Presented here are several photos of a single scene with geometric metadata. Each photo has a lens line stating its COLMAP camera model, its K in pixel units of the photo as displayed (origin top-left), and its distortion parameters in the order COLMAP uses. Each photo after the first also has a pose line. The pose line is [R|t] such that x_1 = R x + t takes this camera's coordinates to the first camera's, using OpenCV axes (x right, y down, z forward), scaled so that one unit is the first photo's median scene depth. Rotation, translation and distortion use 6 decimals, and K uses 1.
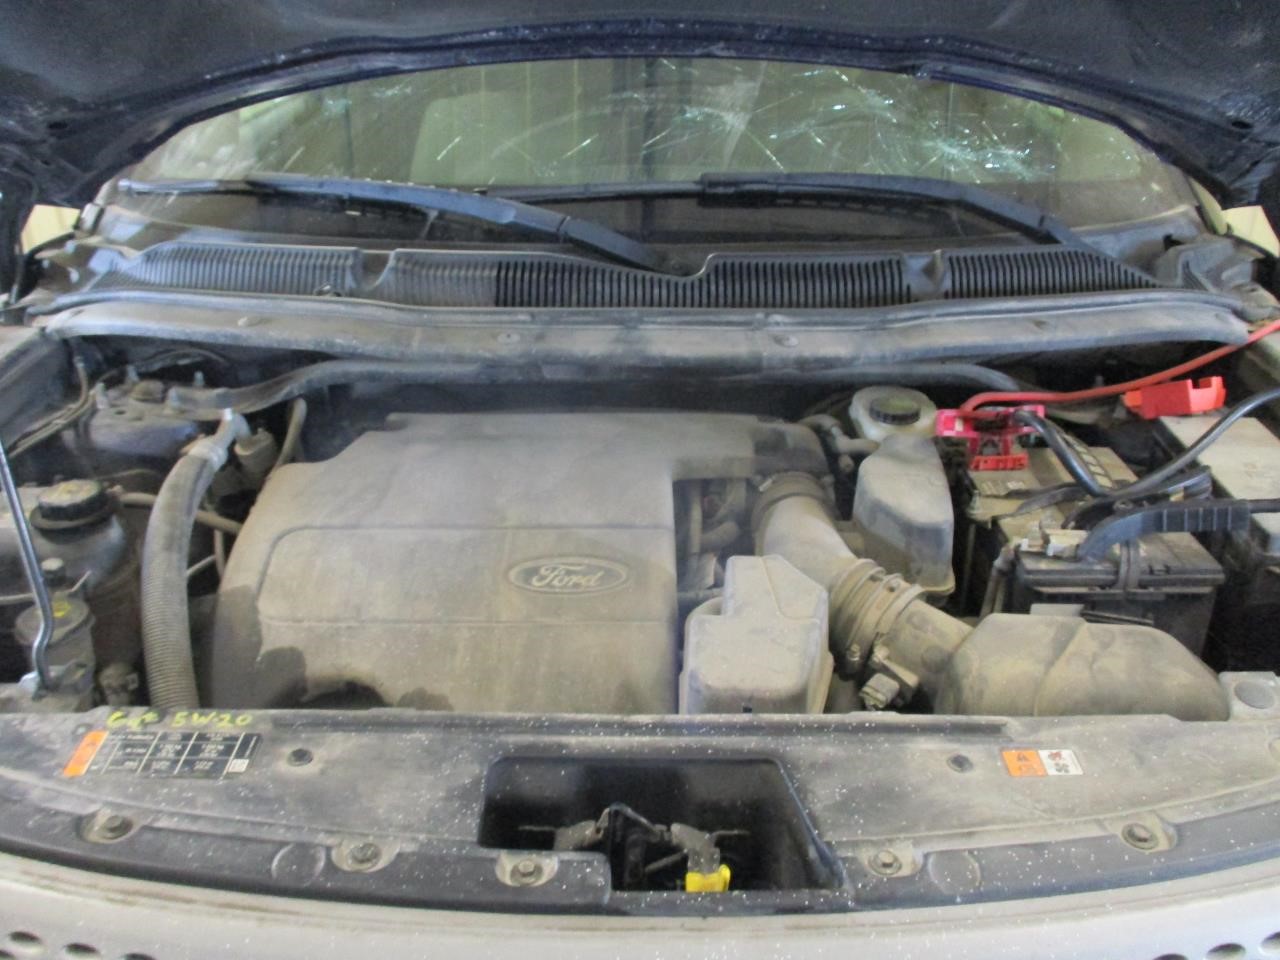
lens RADIAL K [[1127.8, 0, 640.0], [0, 1127.8, 480.0], [0, 0, 1]] dist [-0.007813, -0.007790]
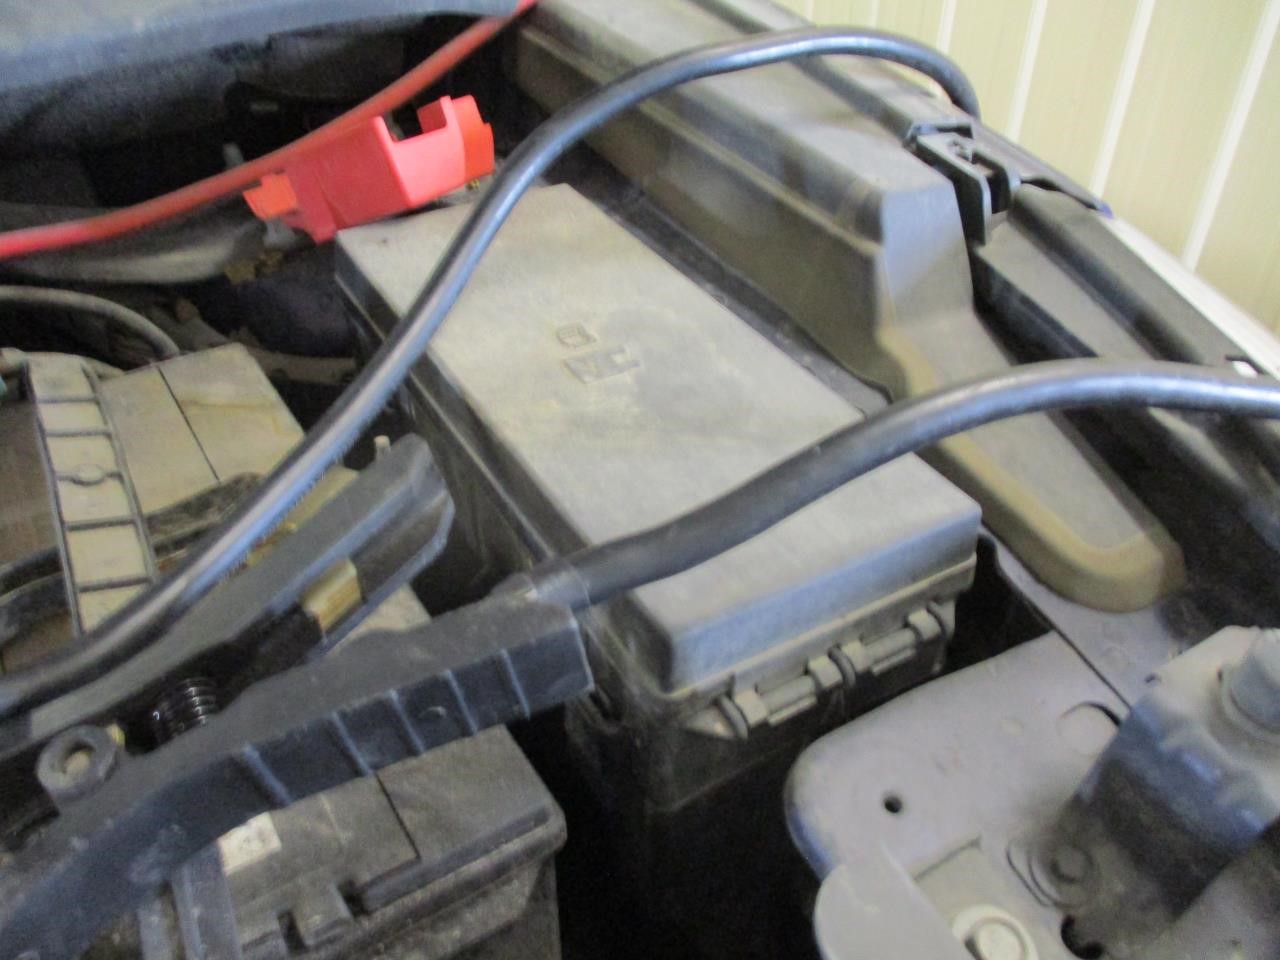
lens RADIAL K [[1127.8, 0, 640.0], [0, 1127.8, 480.0], [0, 0, 1]] dist [-0.007813, -0.007790]
pose [[0.849876, -0.312550, 0.424291, 0.361908], [0.226190, 0.943547, 0.241985, -0.046701], [-0.475971, -0.109687, 0.872594, 0.617420]]
